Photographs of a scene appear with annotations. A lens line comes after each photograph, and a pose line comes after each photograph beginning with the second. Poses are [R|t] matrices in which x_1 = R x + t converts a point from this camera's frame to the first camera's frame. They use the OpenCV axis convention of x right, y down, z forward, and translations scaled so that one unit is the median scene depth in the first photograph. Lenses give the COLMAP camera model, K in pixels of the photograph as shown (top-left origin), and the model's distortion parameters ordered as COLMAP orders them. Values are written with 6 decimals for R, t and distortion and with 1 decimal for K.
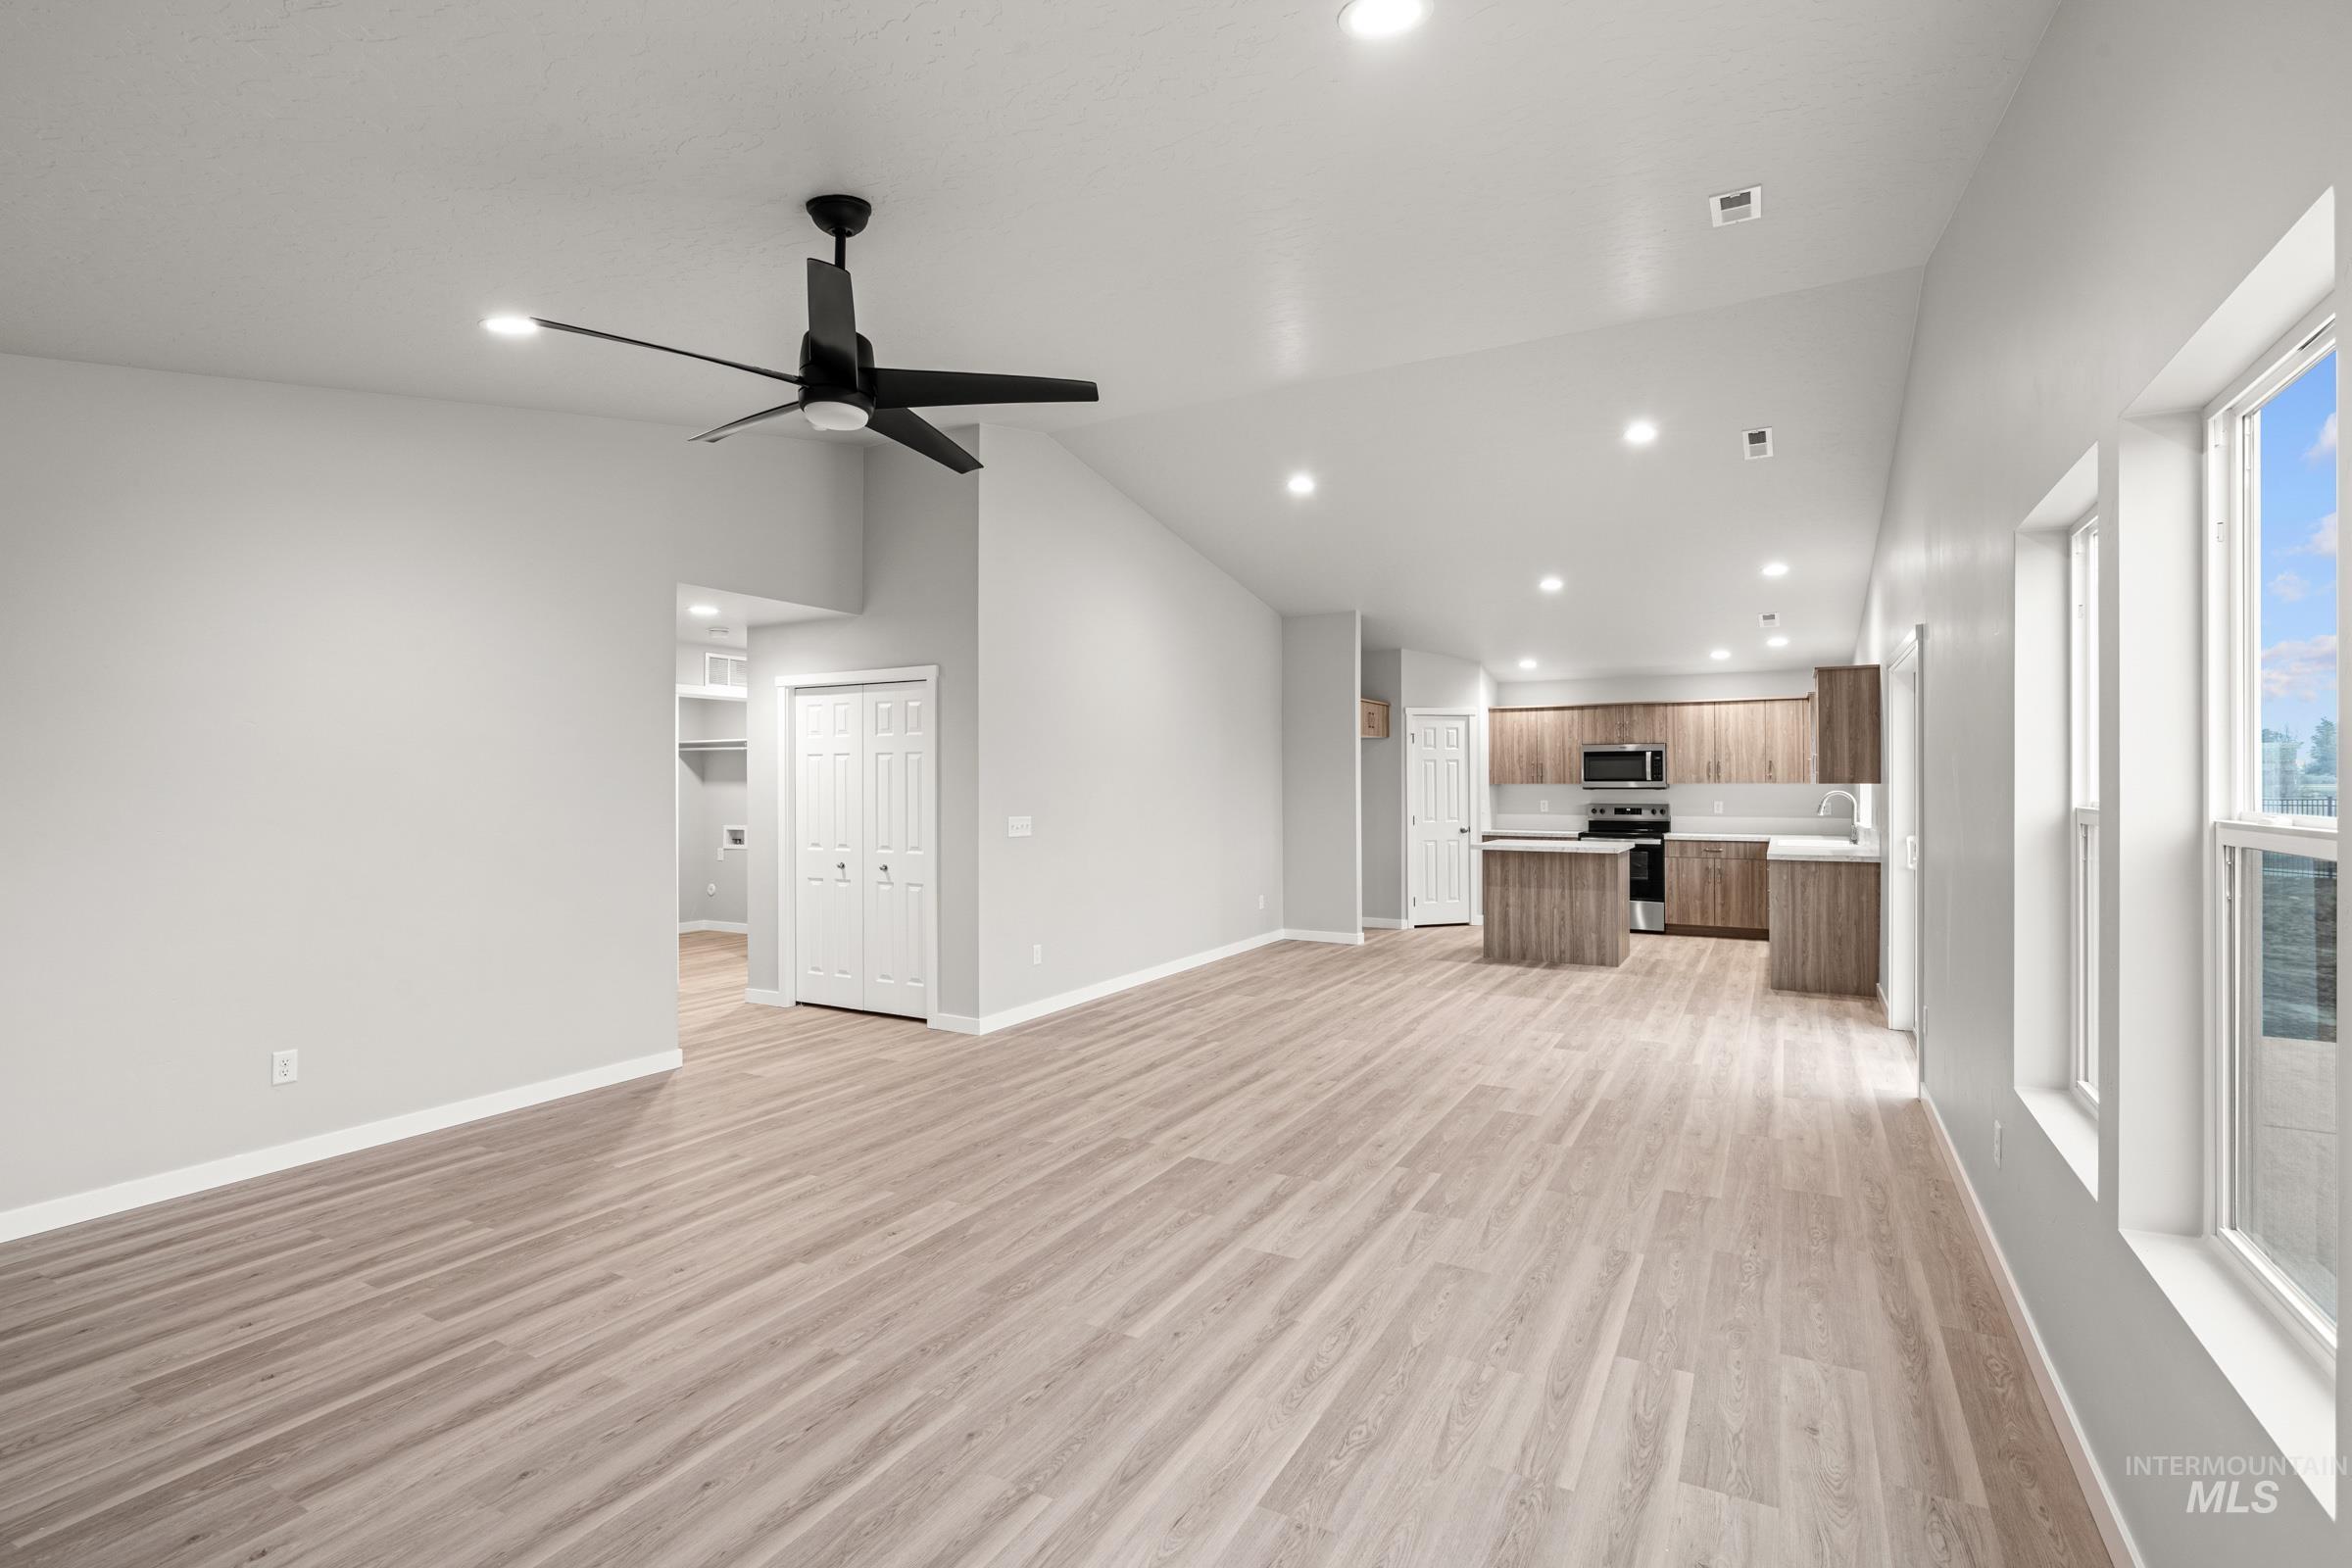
lens RADIAL K [[1078.3, 0, 1202.0], [0, 1078.3, 781.2], [0, 0, 1]] dist [-0.003582, 0.000597]
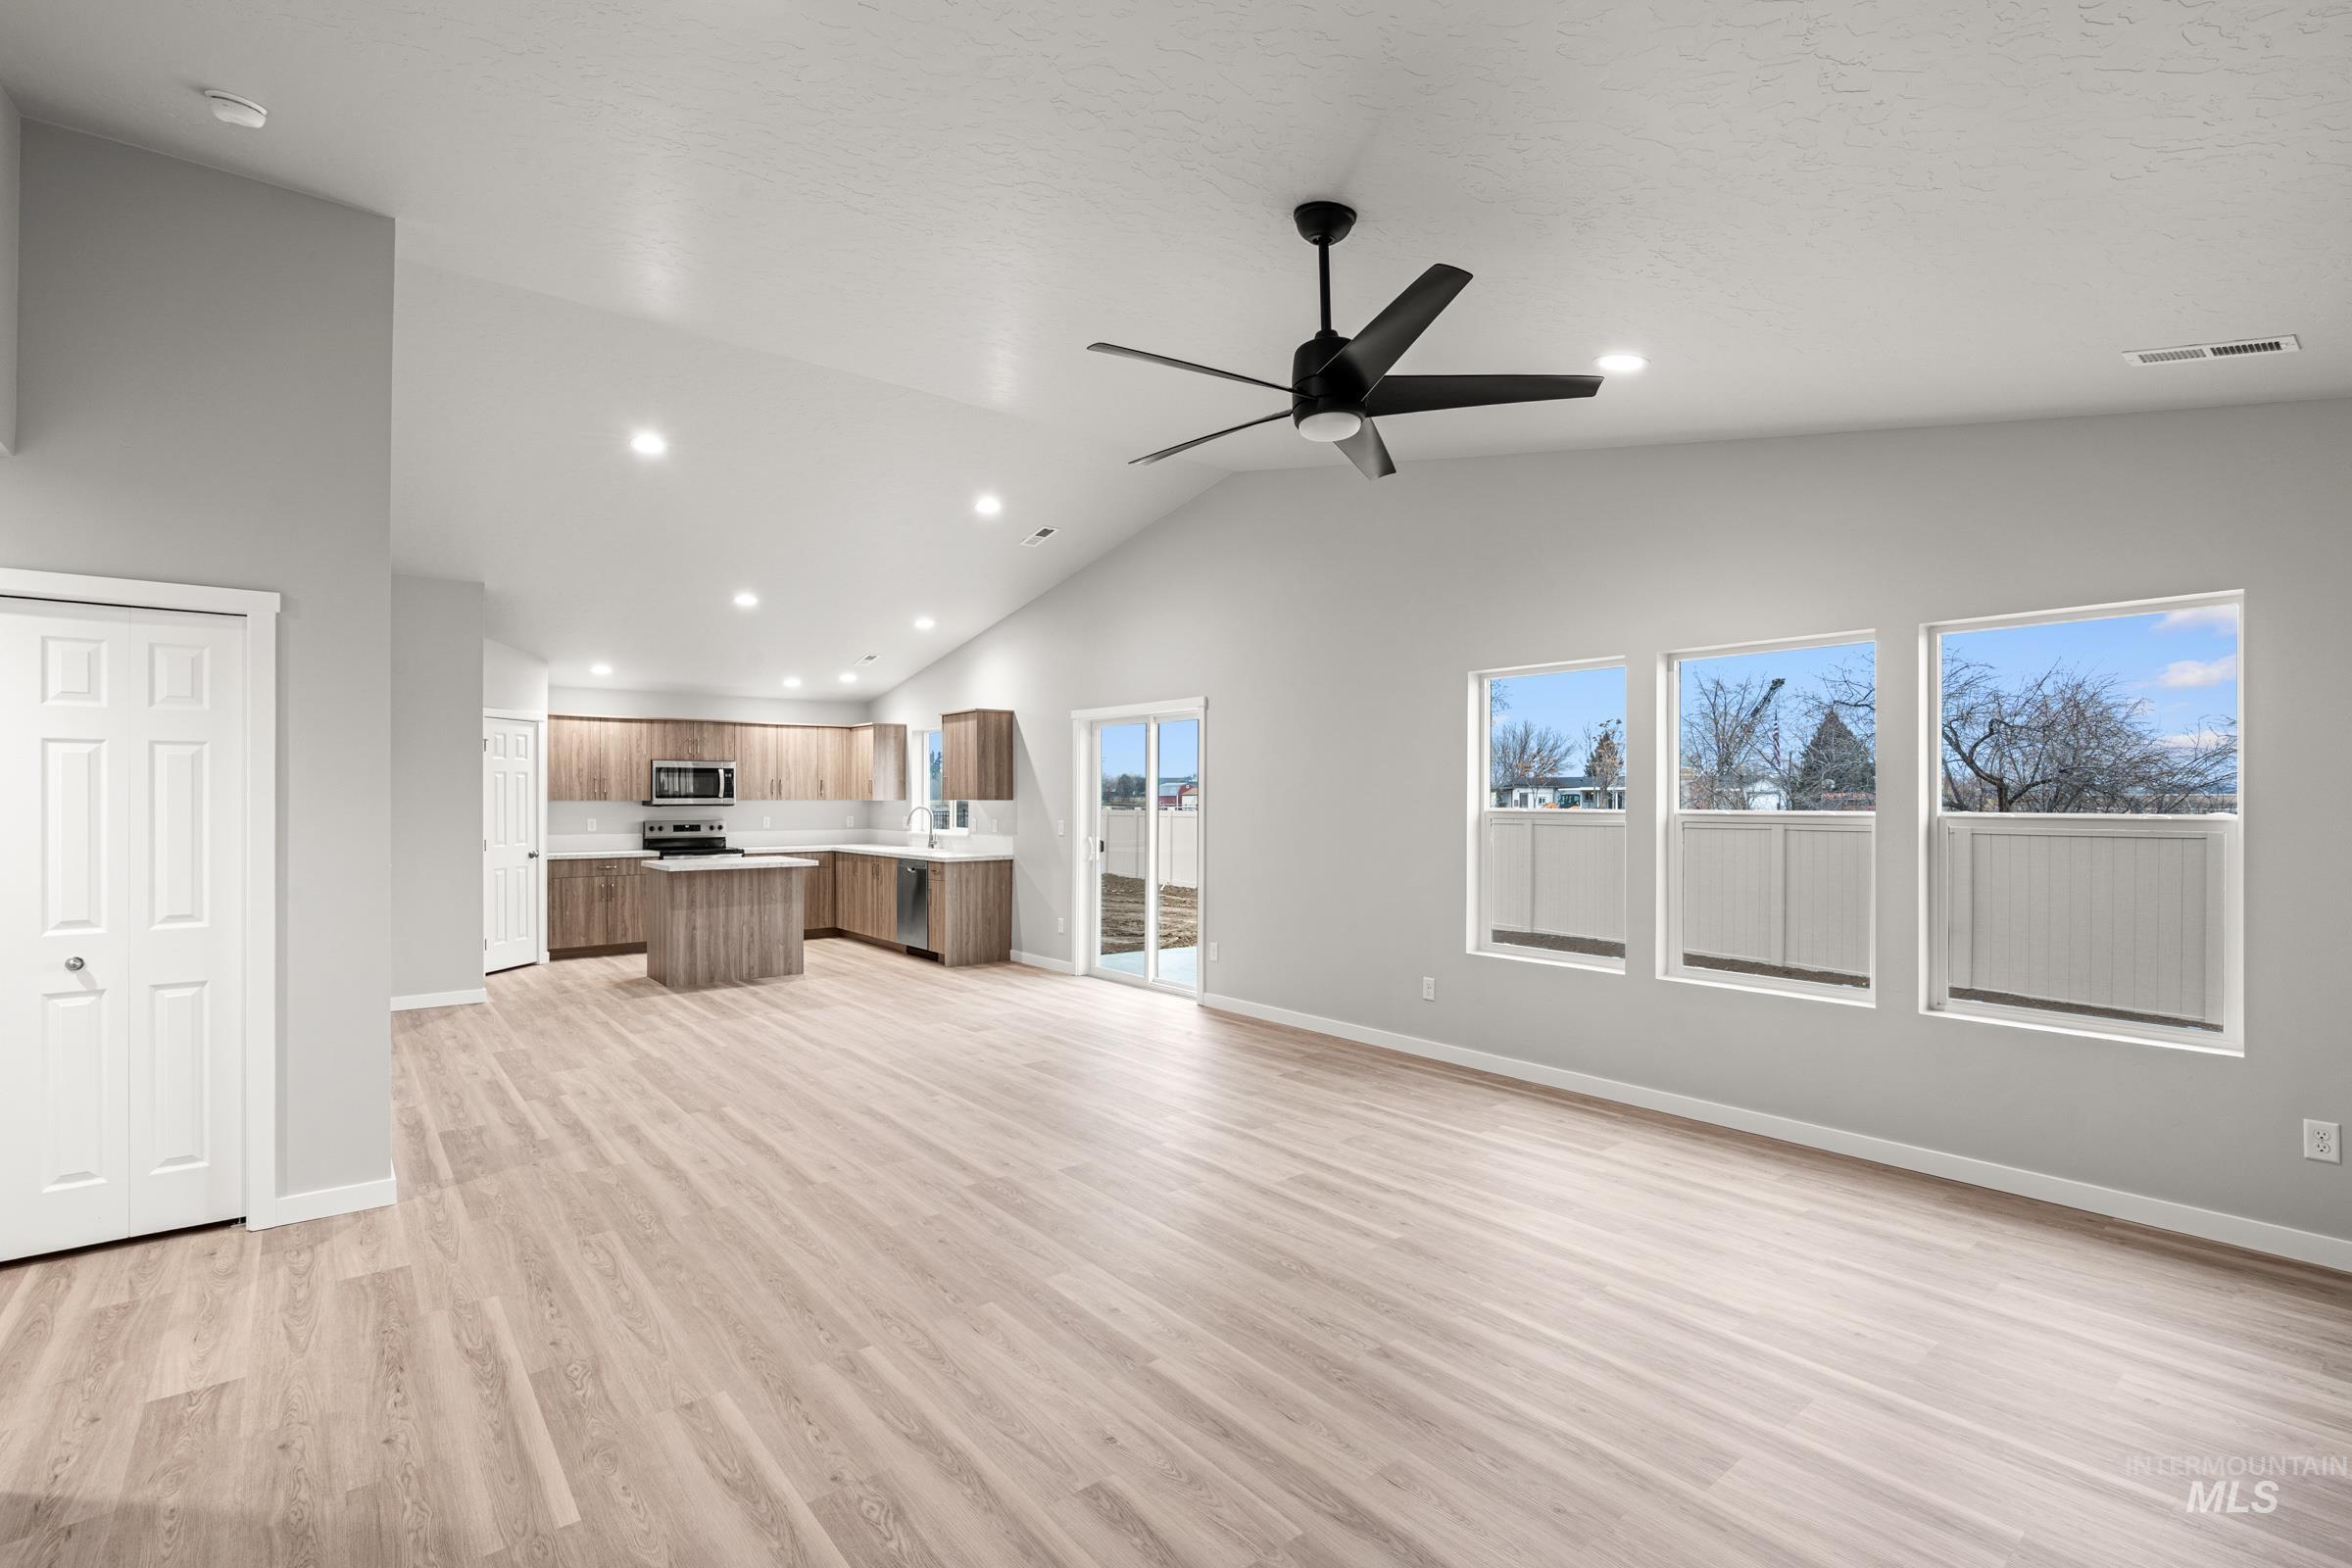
lens RADIAL K [[1077.1, 0, 1175.1], [0, 1077.1, 793.1], [0, 0, 1]] dist [0.002216, 0.000555]
pose [[0.386667, 0.006076, 0.922200, -0.873525], [-0.000243, 0.999979, -0.006486, 0.004625], [-0.922219, 0.002284, 0.386660, 0.498000]]
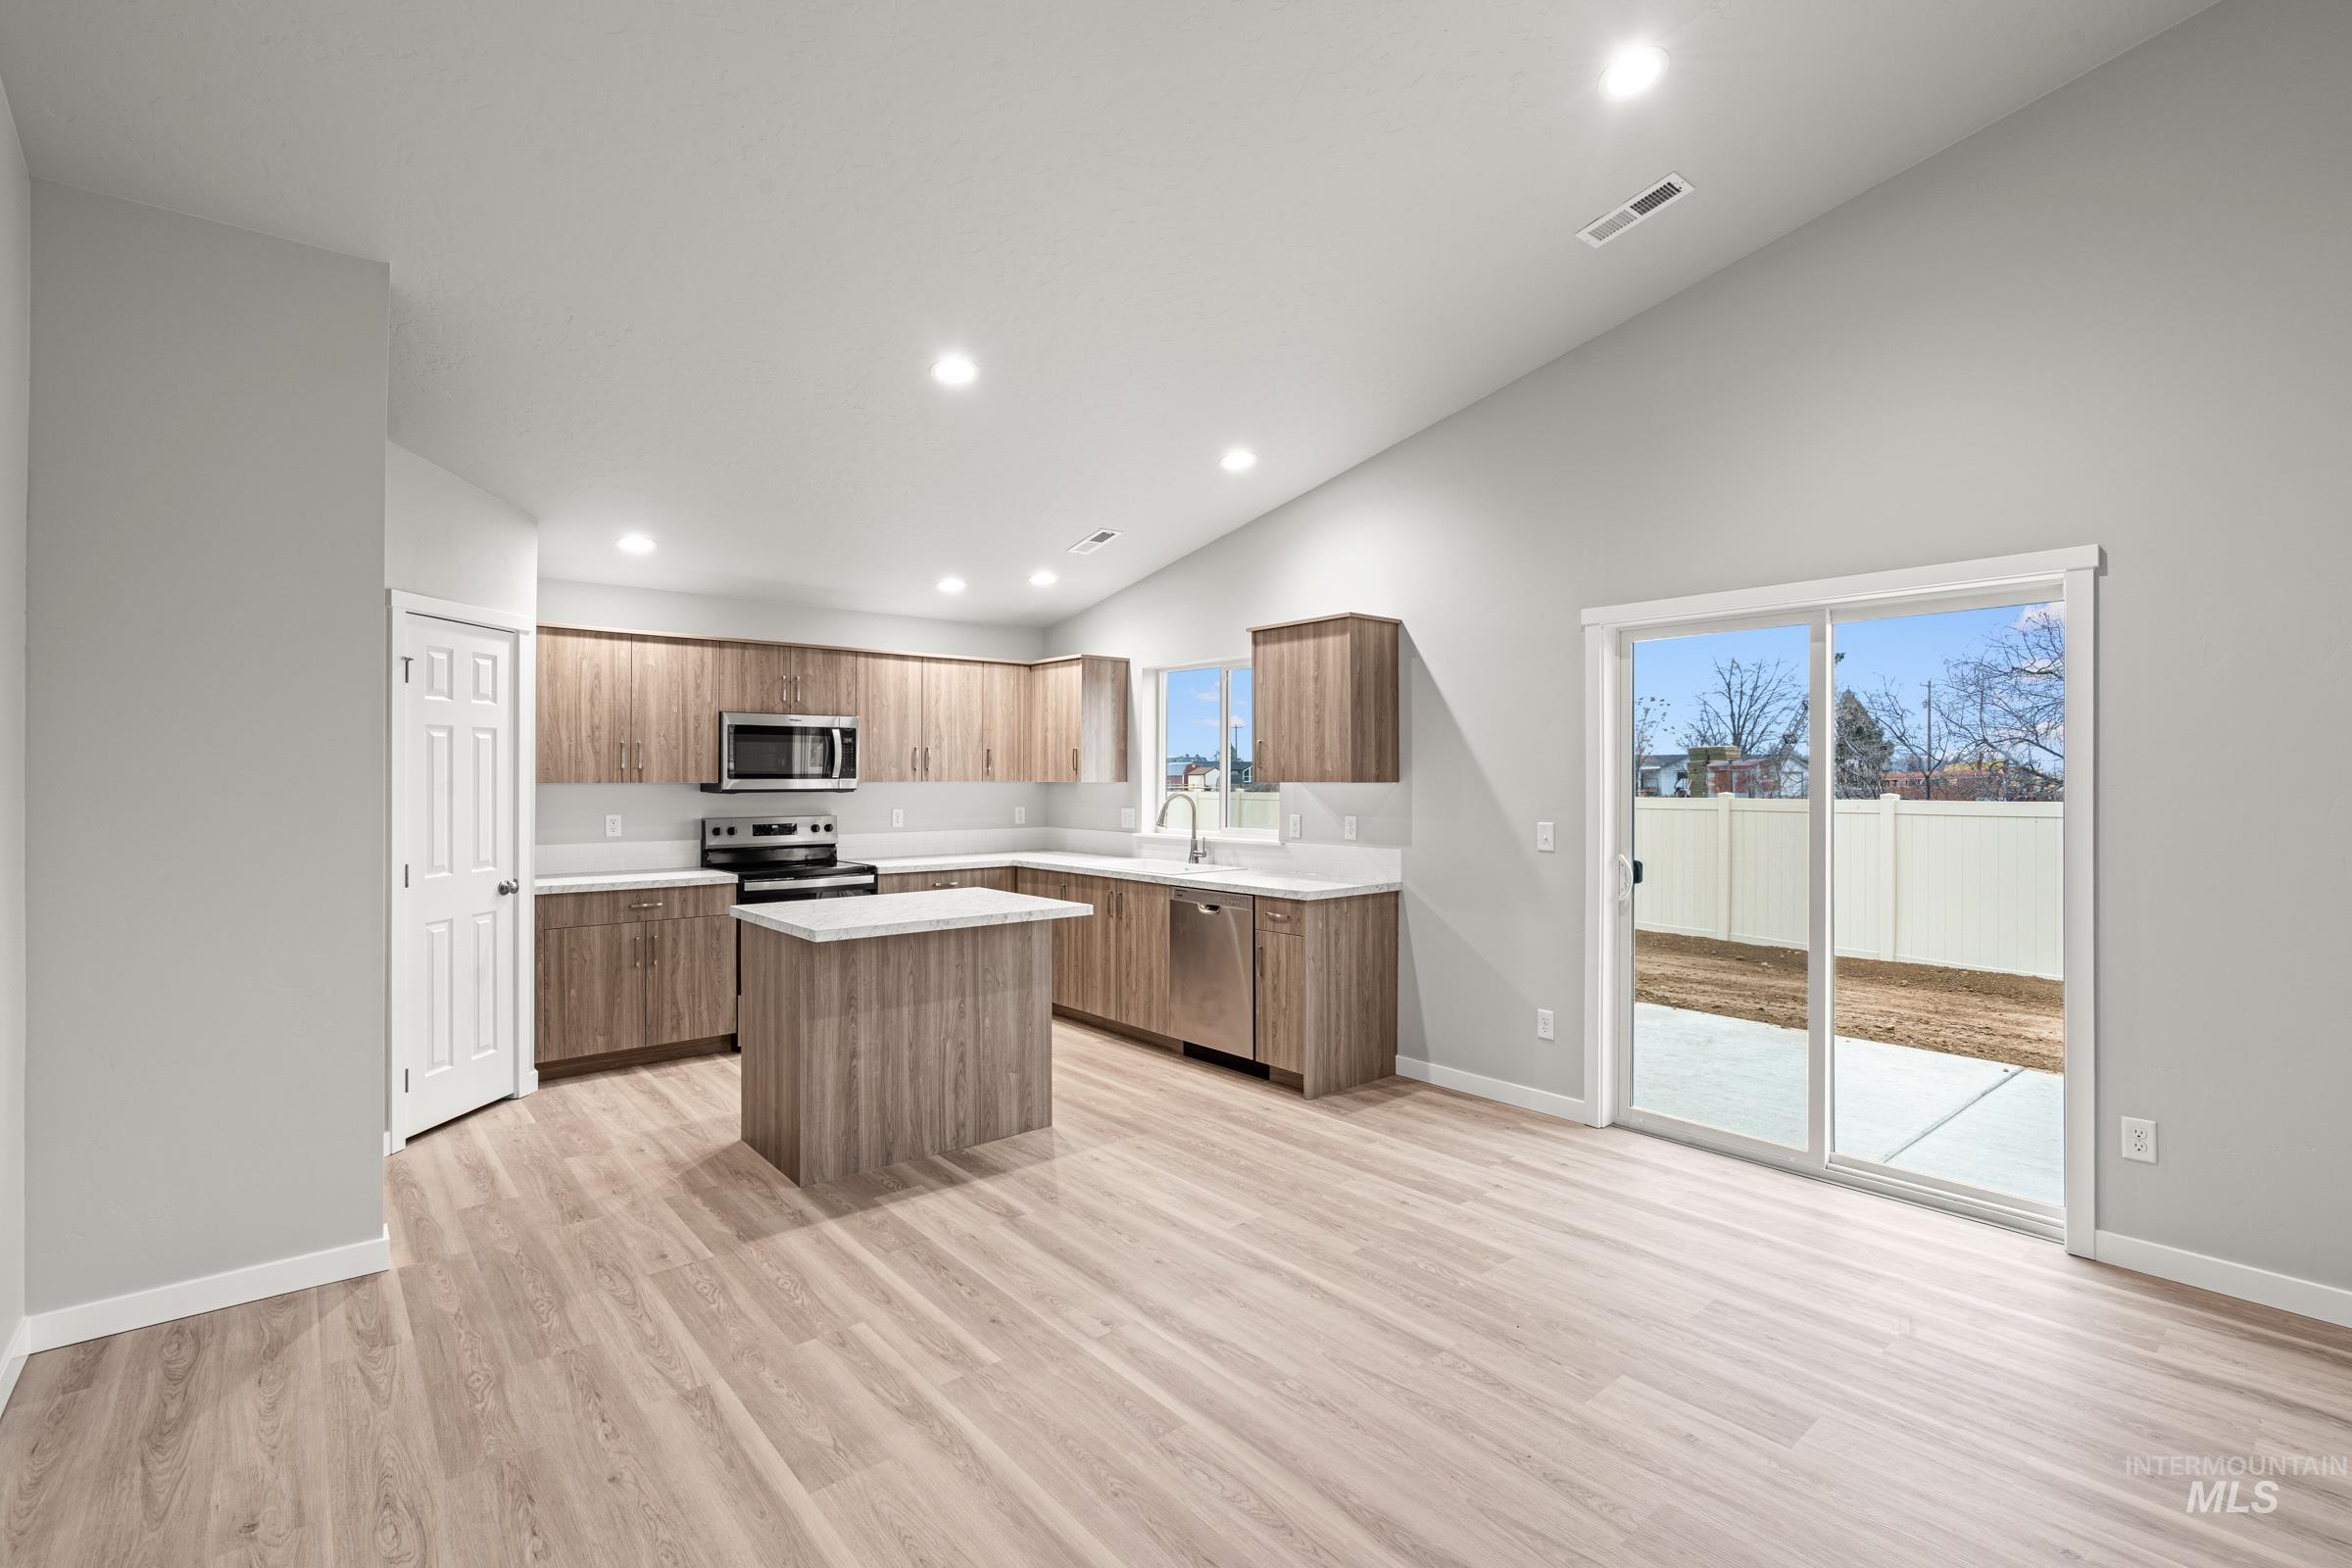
lens RADIAL K [[1060.0, 0, 1208.3], [0, 1060.0, 774.5], [0, 0, 1]] dist [-0.009614, -0.000066]
pose [[0.346984, 0.004852, 0.937859, -0.157902], [-0.000465, 0.999987, -0.005001, 0.001740], [-0.937871, 0.001299, 0.346982, 1.451024]]
